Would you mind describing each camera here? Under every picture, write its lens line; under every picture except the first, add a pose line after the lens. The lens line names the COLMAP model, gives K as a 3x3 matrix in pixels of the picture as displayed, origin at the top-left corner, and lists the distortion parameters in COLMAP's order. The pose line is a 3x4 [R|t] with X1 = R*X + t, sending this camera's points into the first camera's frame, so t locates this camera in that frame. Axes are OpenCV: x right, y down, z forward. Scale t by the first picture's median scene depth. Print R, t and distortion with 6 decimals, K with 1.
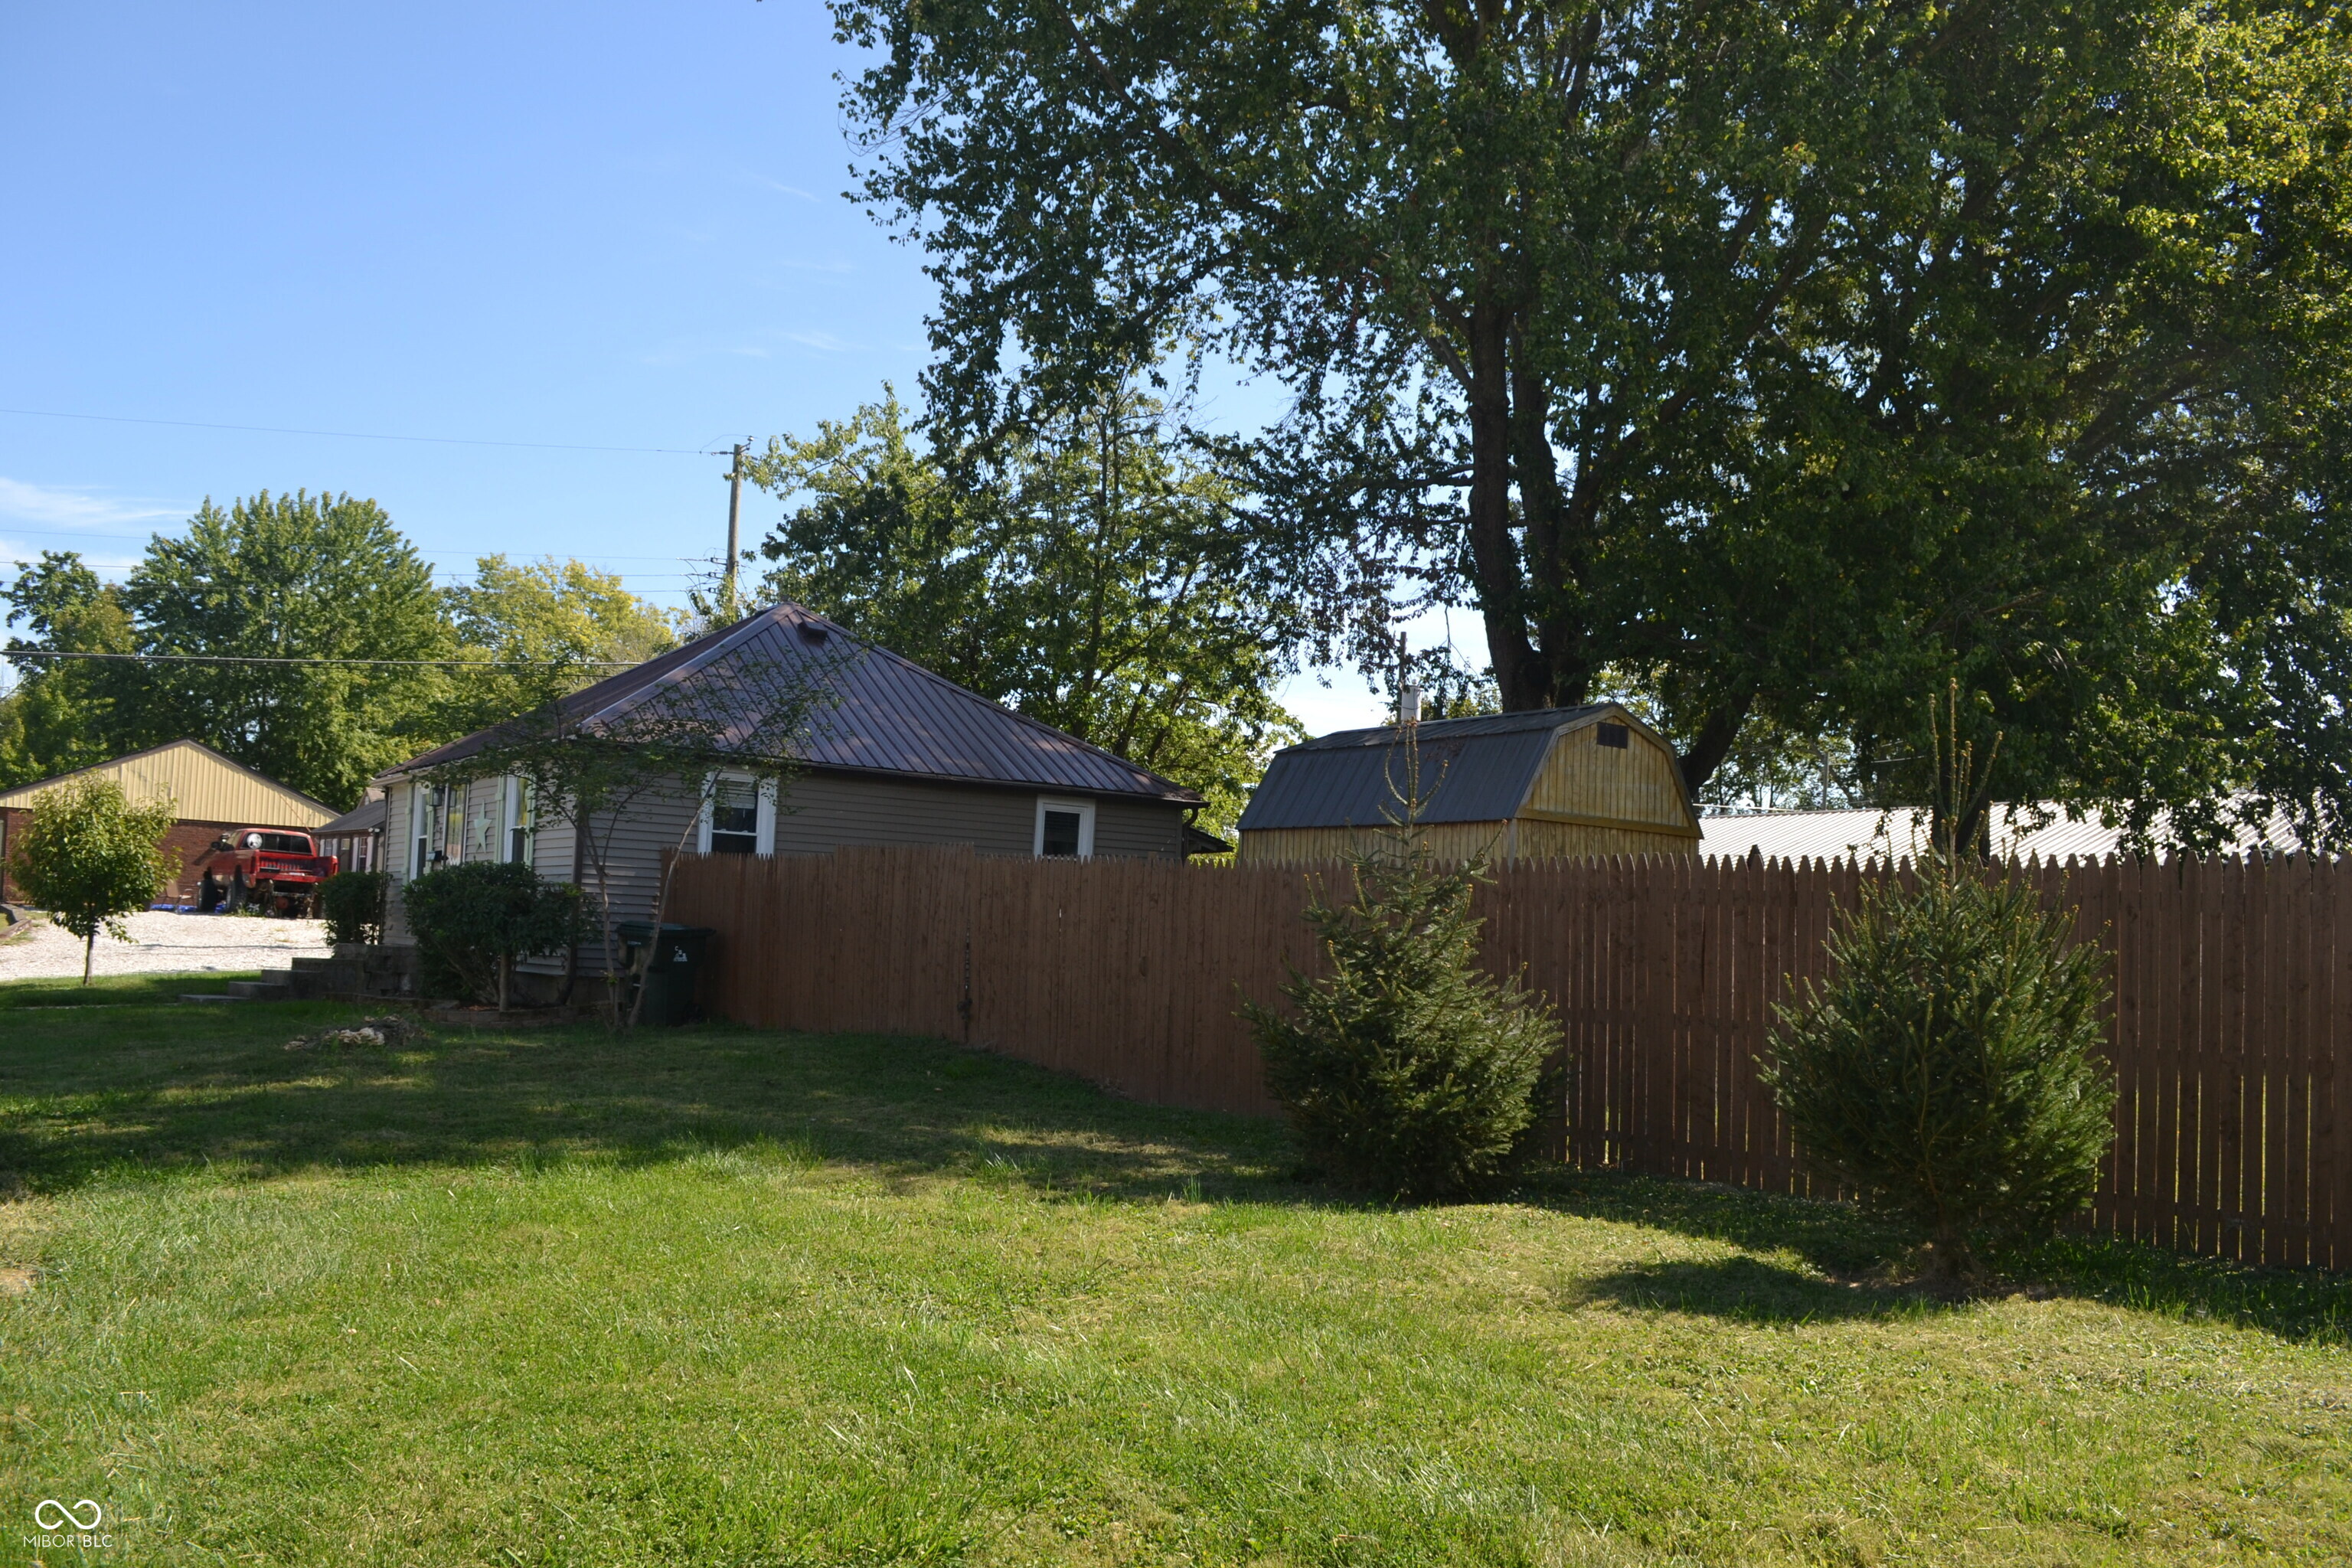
lens RADIAL K [[1851.9, 0, 1176.4], [0, 1851.9, 792.3], [0, 0, 1]] dist [-0.070494, -0.000303]
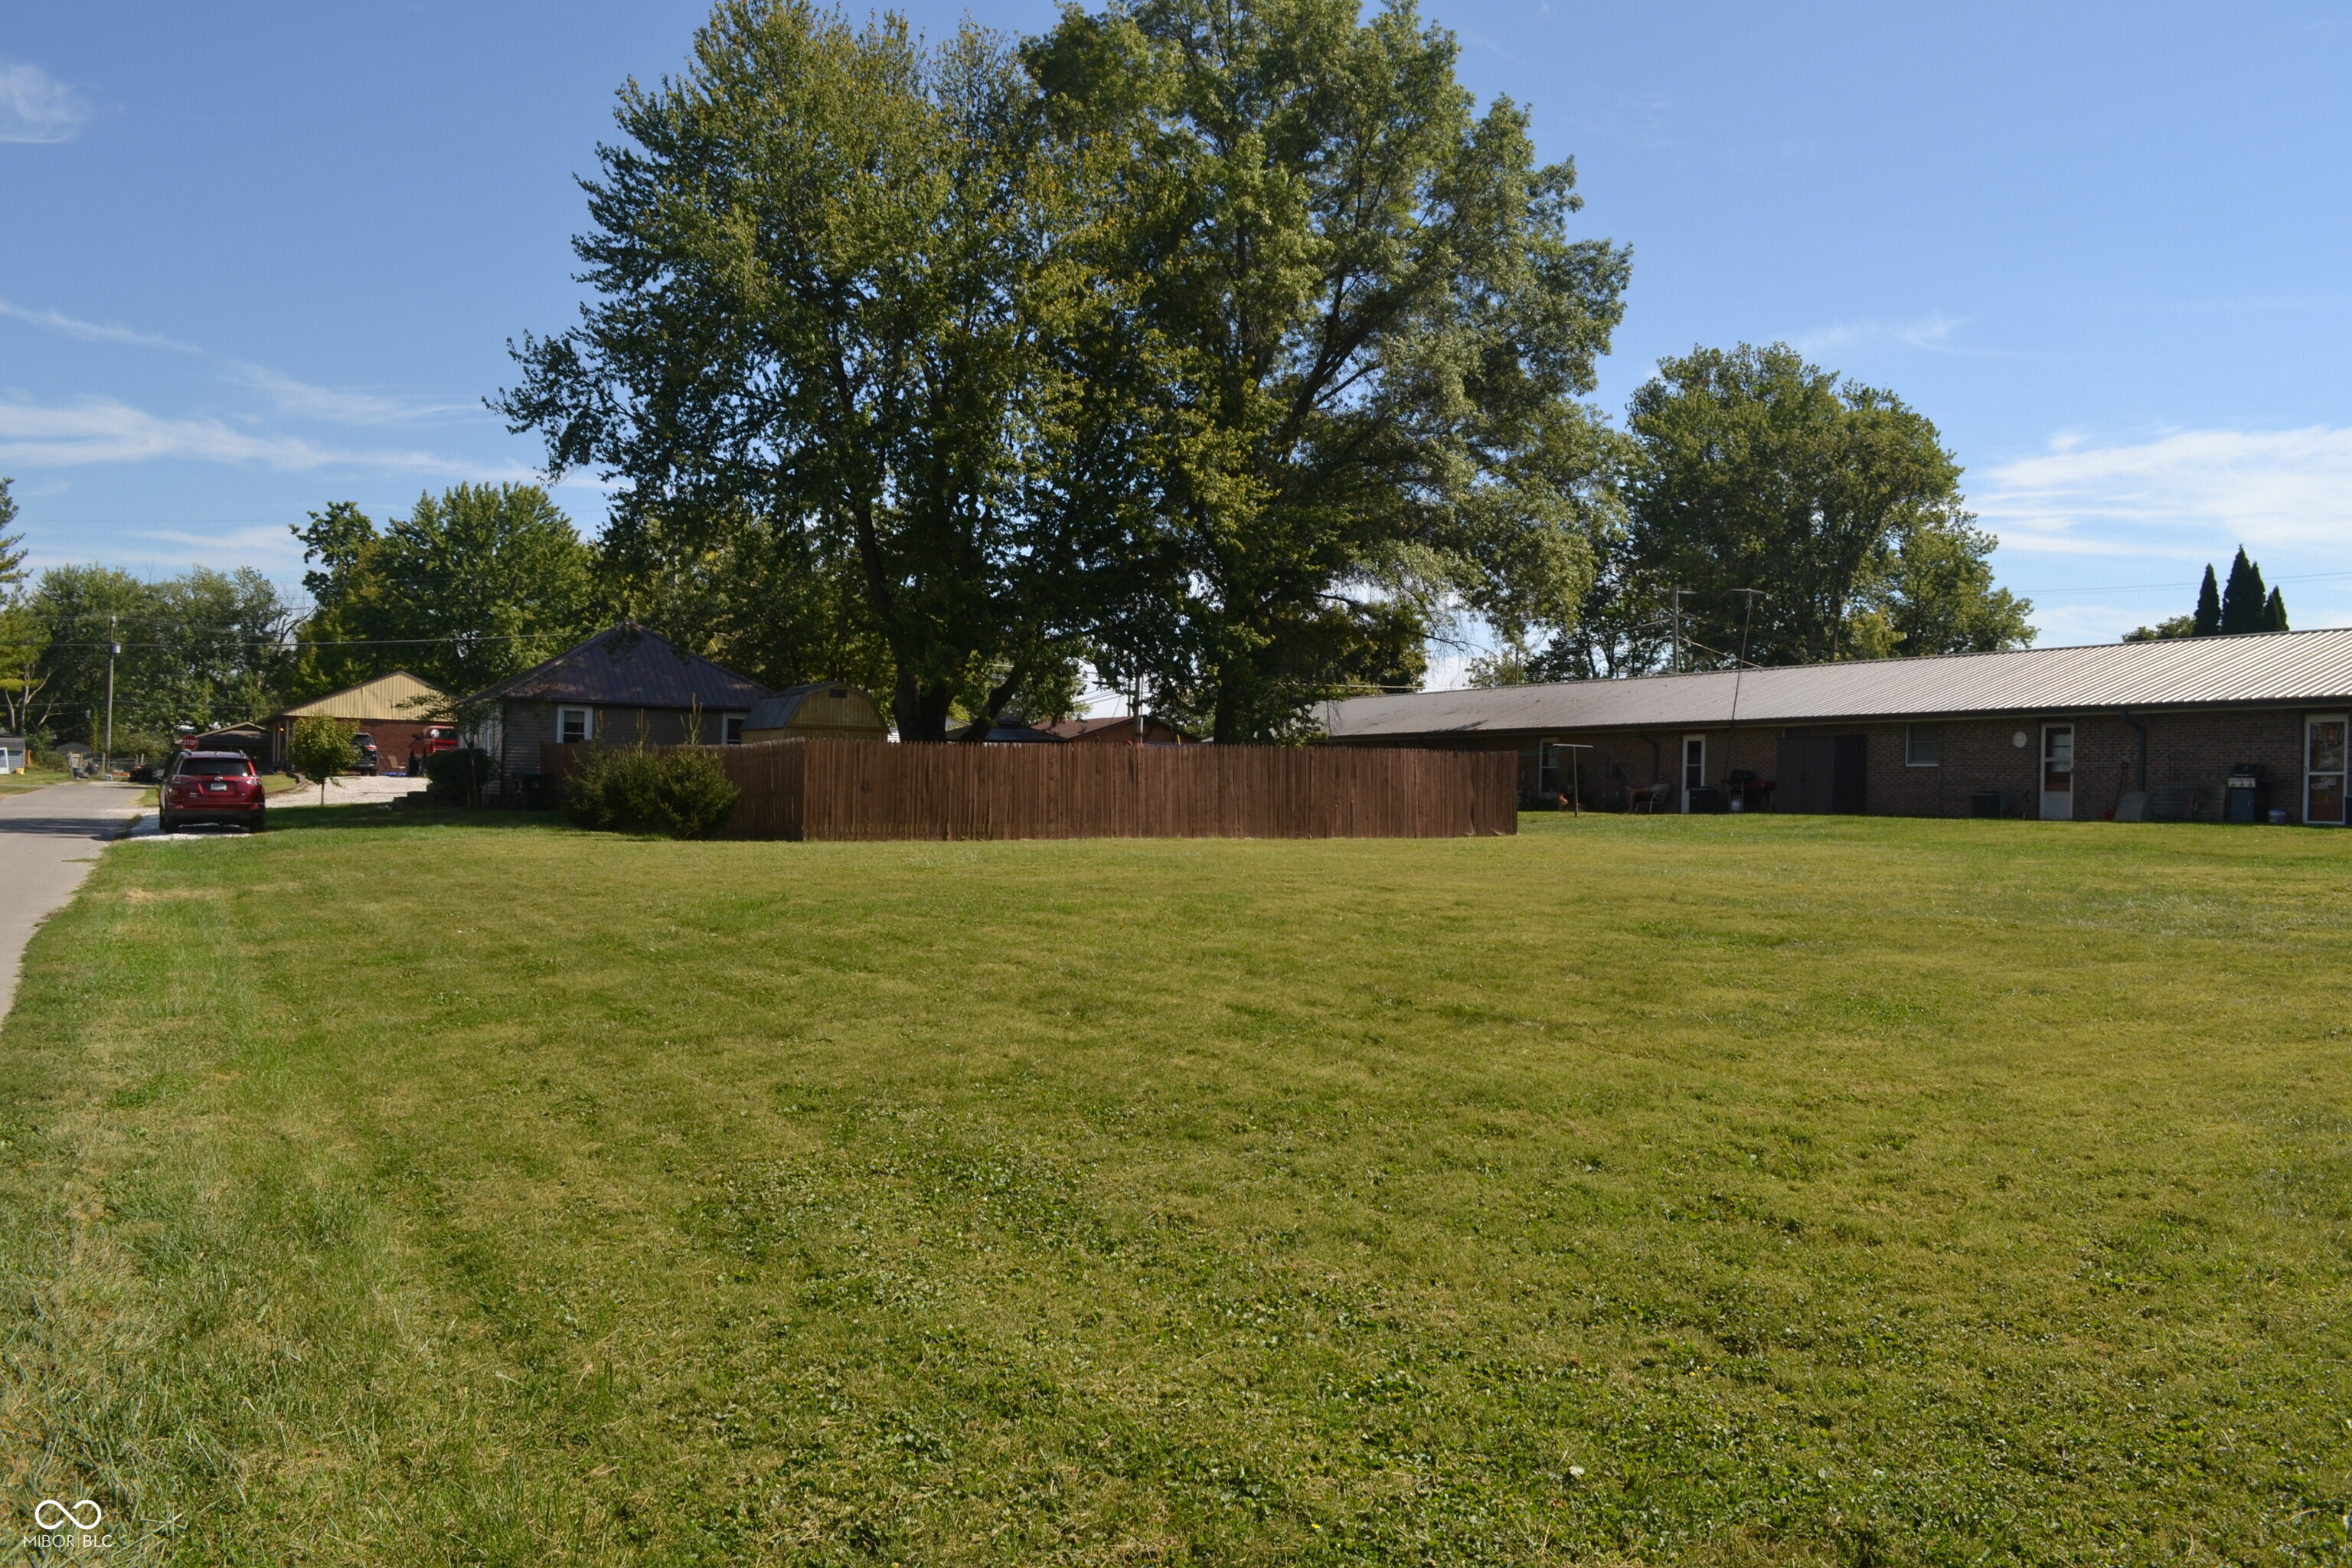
lens RADIAL K [[1851.9, 0, 1175.5], [0, 1851.9, 775.9], [0, 0, 1]] dist [-0.070494, -0.000303]
pose [[0.989799, -0.014324, -0.141748, 0.248966], [0.023737, 0.997607, 0.064940, -0.016891], [0.140479, -0.067643, 0.987770, -0.352025]]
